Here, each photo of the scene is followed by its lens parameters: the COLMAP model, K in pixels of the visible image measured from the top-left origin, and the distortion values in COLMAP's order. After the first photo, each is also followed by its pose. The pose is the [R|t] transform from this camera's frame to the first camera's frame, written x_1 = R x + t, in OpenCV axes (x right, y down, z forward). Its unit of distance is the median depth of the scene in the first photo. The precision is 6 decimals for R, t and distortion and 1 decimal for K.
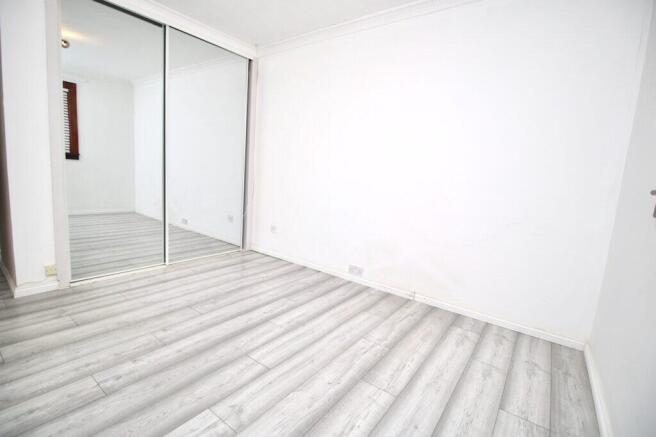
lens RADIAL K [[315.2, 0, 324.3], [0, 315.2, 217.5], [0, 0, 1]] dist [-0.023909, -0.000476]
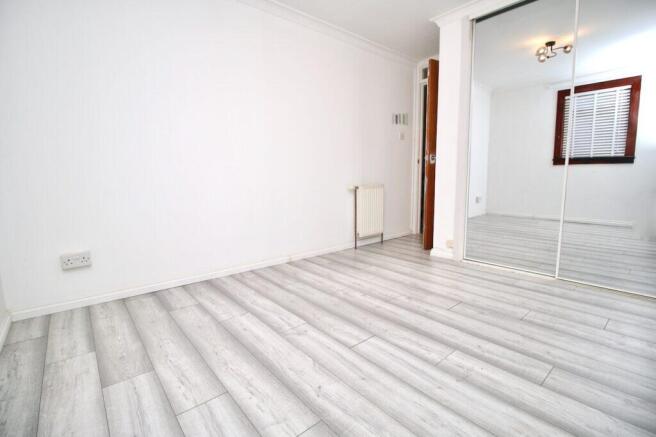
lens RADIAL K [[288.3, 0, 331.5], [0, 288.3, 213.8], [0, 0, 1]] dist [-0.014101, -0.000231]
pose [[-0.213688, 0.066317, -0.974648, 0.536742], [-0.132848, 0.986452, 0.096246, -0.020942], [0.967827, 0.150047, -0.201983, 0.794126]]
